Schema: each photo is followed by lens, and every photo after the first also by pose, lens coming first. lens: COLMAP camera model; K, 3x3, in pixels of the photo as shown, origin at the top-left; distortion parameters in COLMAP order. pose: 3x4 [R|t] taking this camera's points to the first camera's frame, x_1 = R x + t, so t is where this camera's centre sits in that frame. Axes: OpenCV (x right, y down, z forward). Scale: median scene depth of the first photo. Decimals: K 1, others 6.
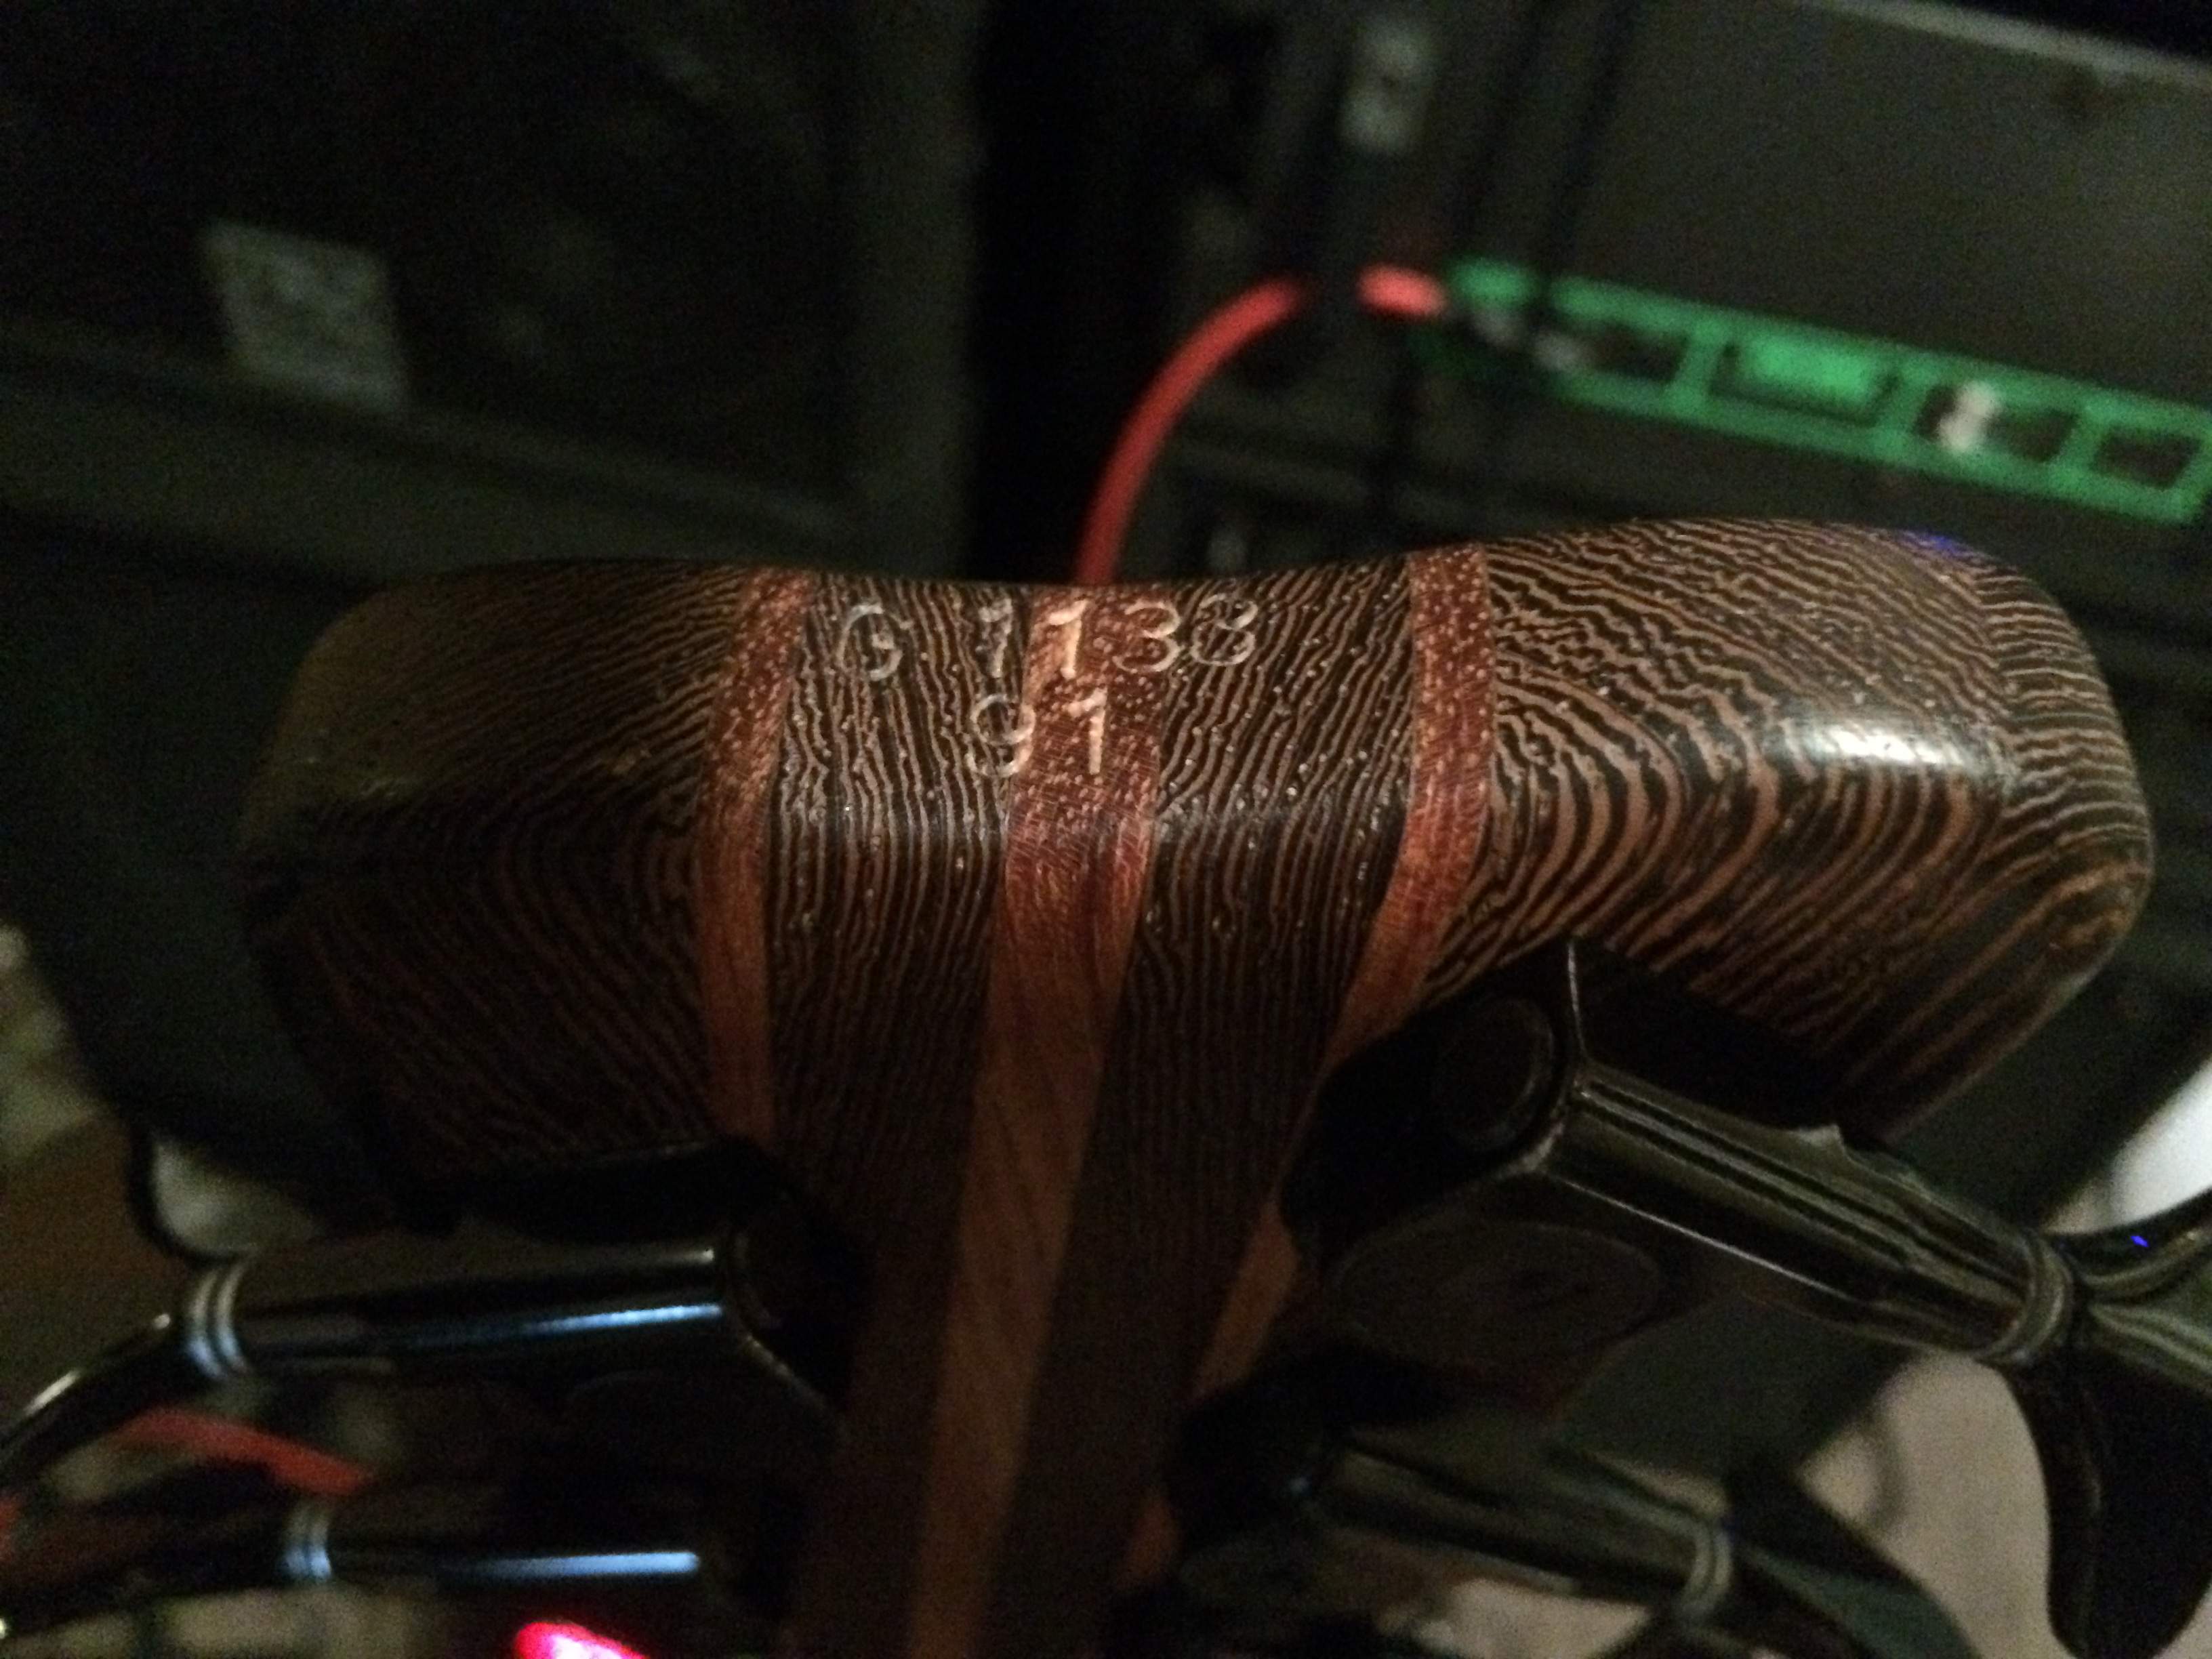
lens RADIAL K [[1972.6, 0, 1120.0], [0, 1972.6, 828.6], [0, 0, 1]] dist [0.122631, -0.291083]
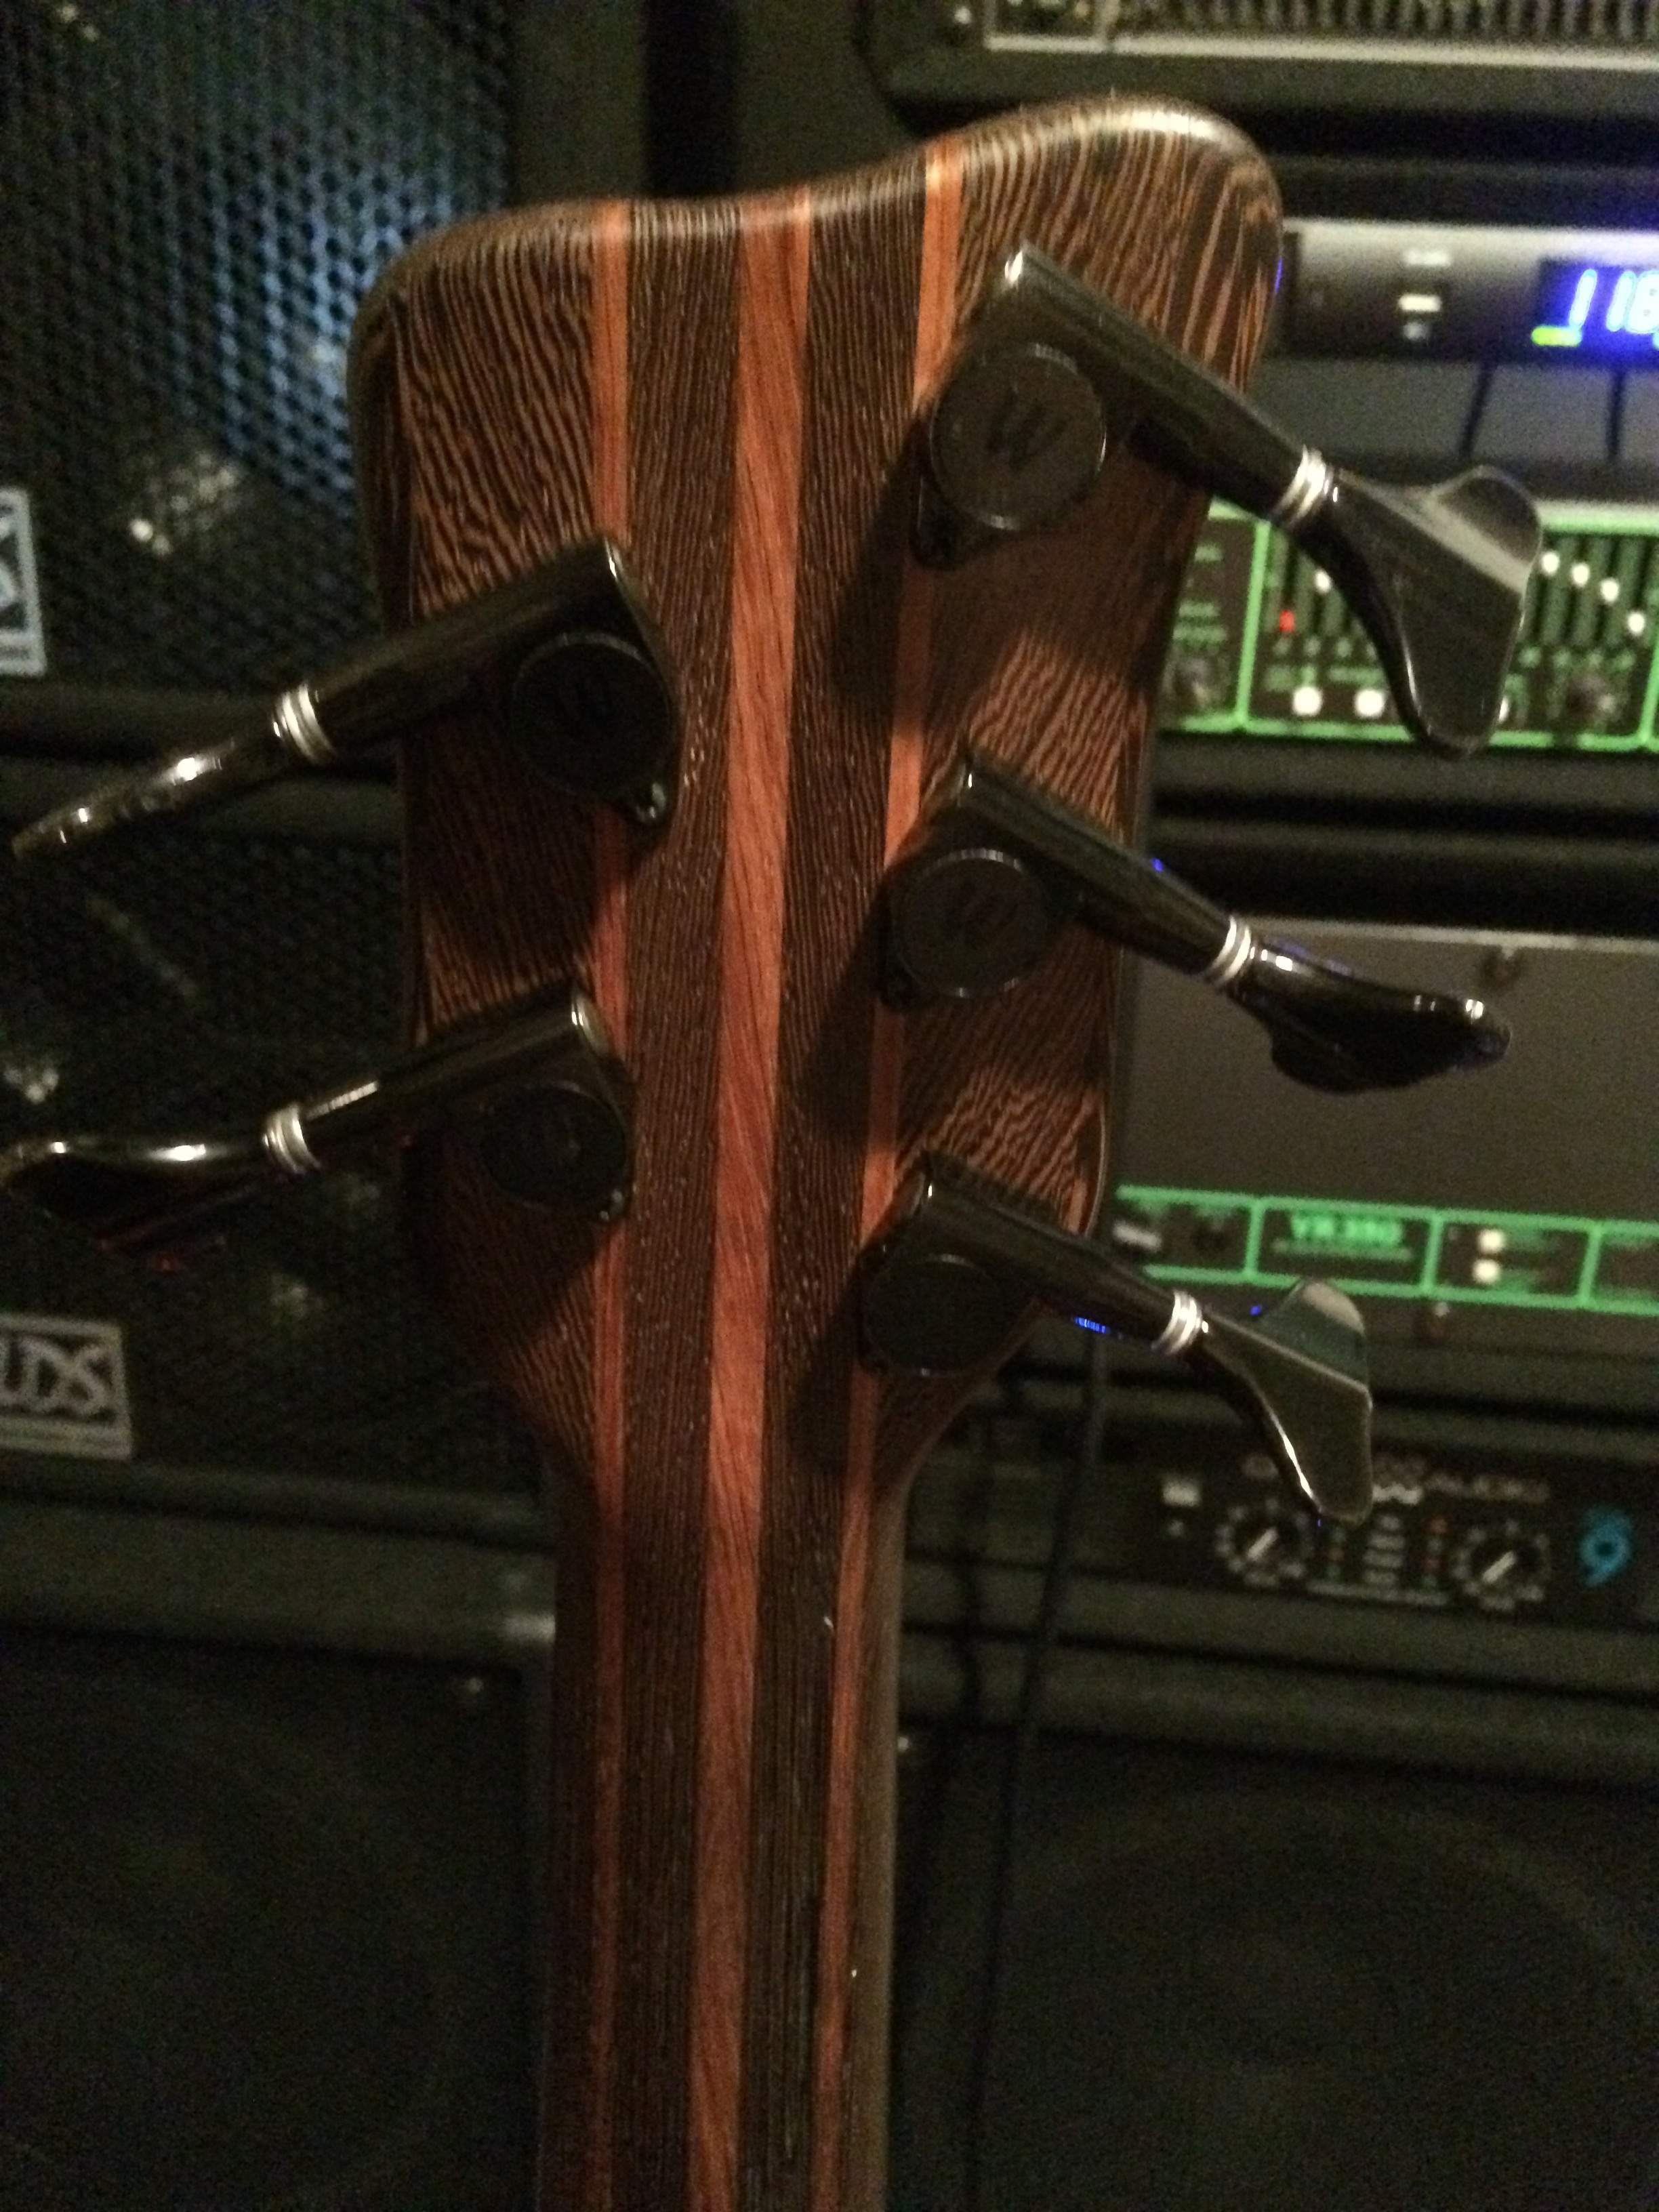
lens RADIAL K [[1972.6, 0, 820.7], [0, 1972.6, 1151.0], [0, 0, 1]] dist [0.122631, -0.291083]
pose [[0.993771, -0.096843, 0.055150, -0.172141], [0.111428, 0.854621, -0.507155, 1.769013], [0.001982, 0.510141, 0.860088, -0.298152]]
